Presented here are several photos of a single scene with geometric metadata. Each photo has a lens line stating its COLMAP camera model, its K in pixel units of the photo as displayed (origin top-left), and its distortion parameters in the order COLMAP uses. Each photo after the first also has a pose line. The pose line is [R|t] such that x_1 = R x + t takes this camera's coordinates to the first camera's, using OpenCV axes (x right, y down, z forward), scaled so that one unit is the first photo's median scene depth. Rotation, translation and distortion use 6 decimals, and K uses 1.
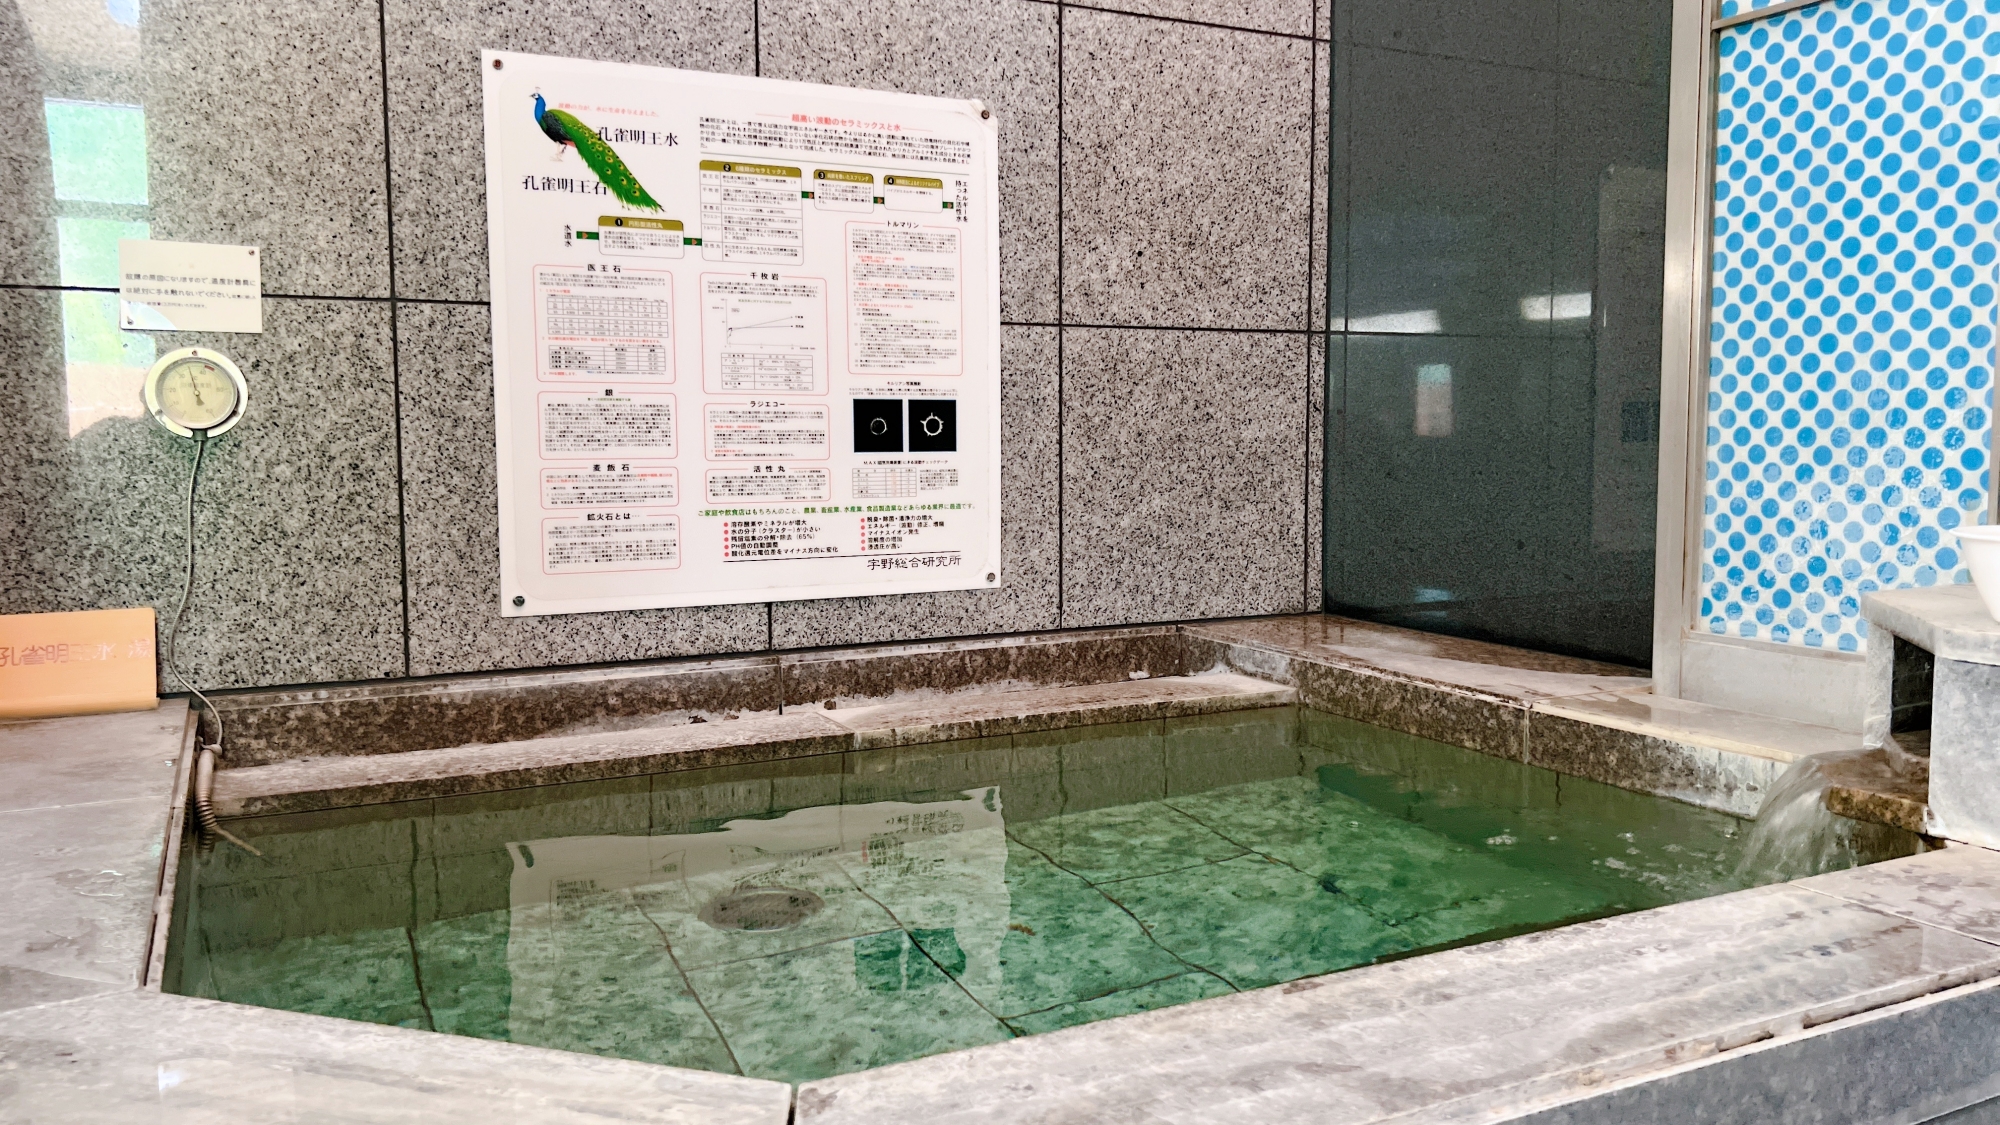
lens RADIAL K [[1564.3, 0, 1020.2], [0, 1564.3, 559.0], [0, 0, 1]] dist [0.066463, -0.077153]
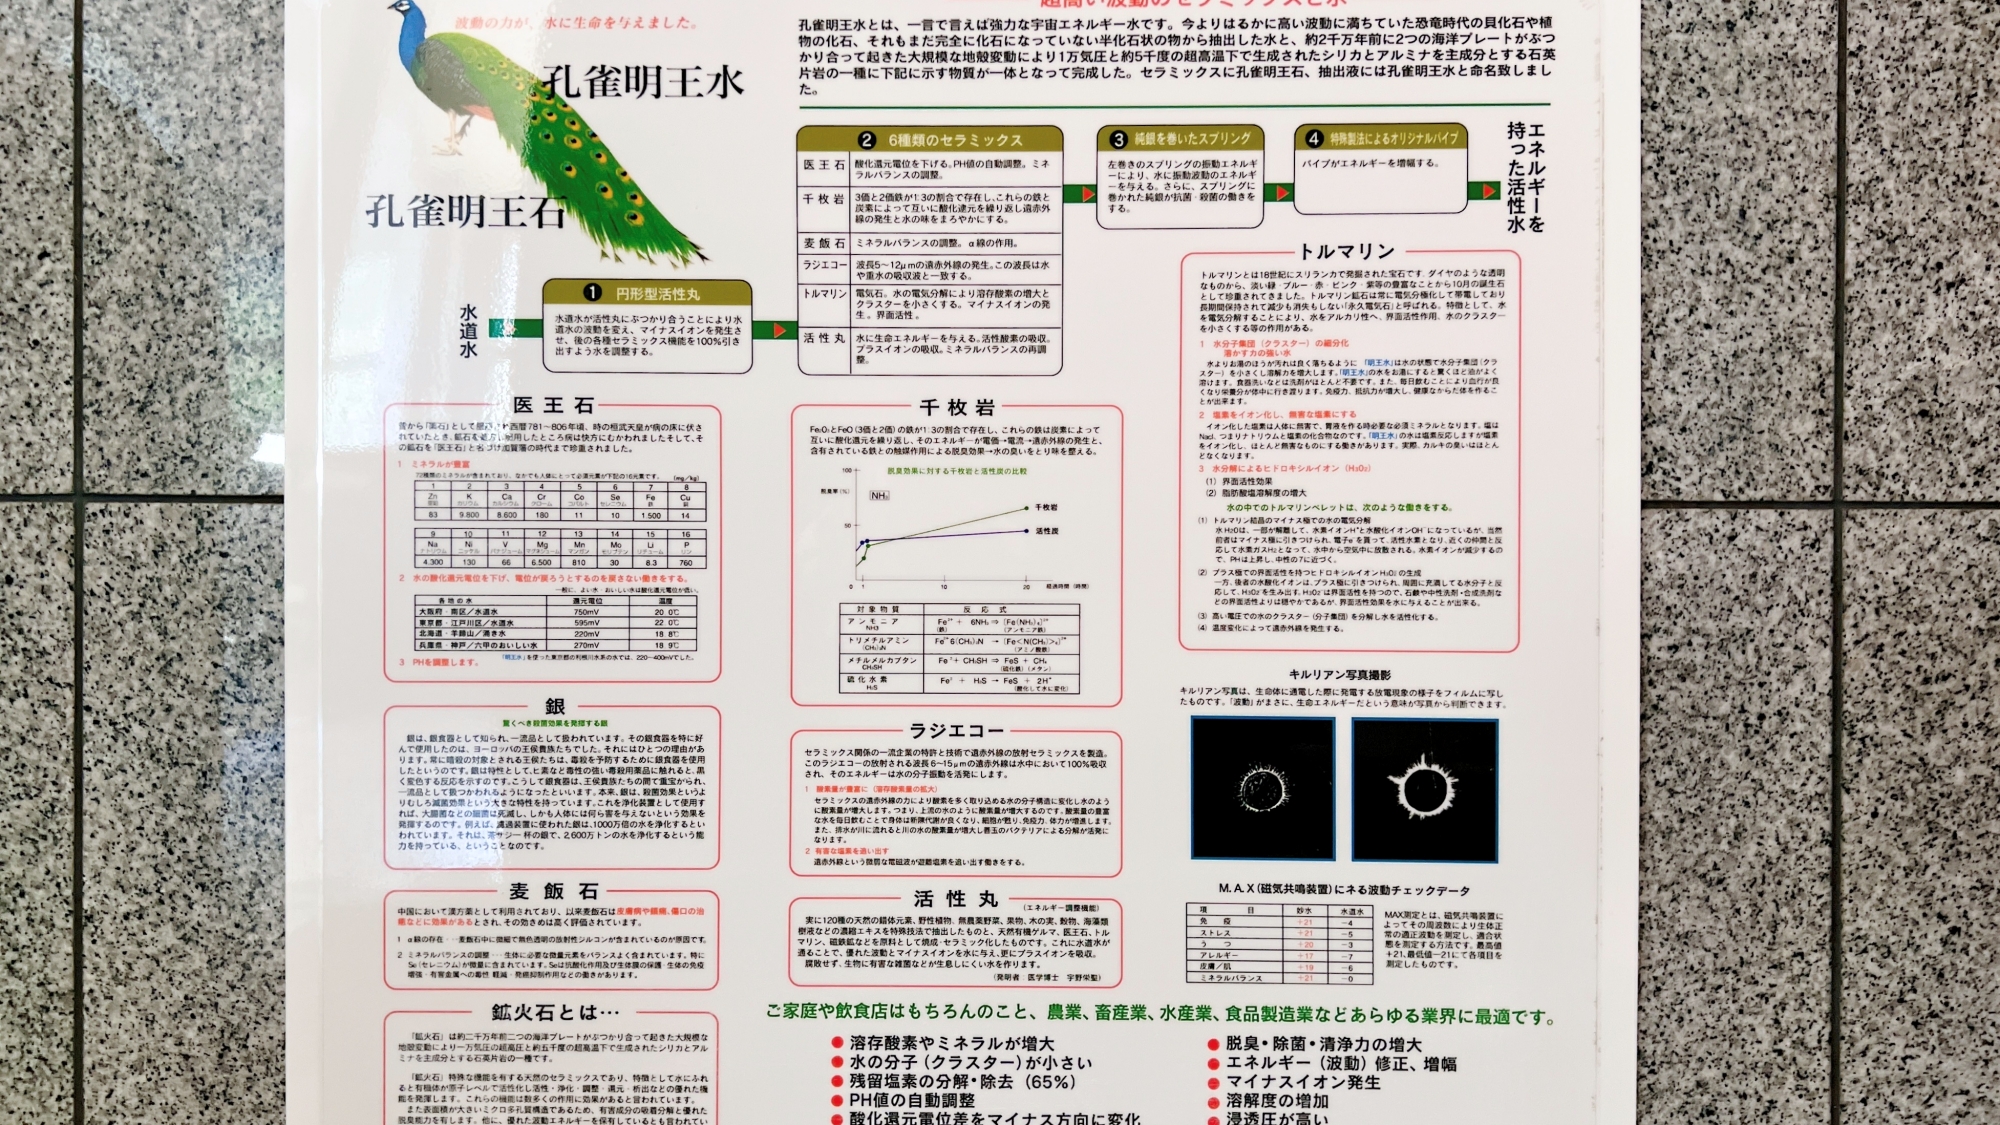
lens RADIAL K [[1564.3, 0, 994.9], [0, 1564.3, 562.9], [0, 0, 1]] dist [0.066463, -0.077153]
pose [[0.881863, 0.008639, -0.471426, 0.029482], [-0.043098, 0.997123, -0.062349, -0.117508], [0.469531, 0.075301, 0.879699, 0.665618]]
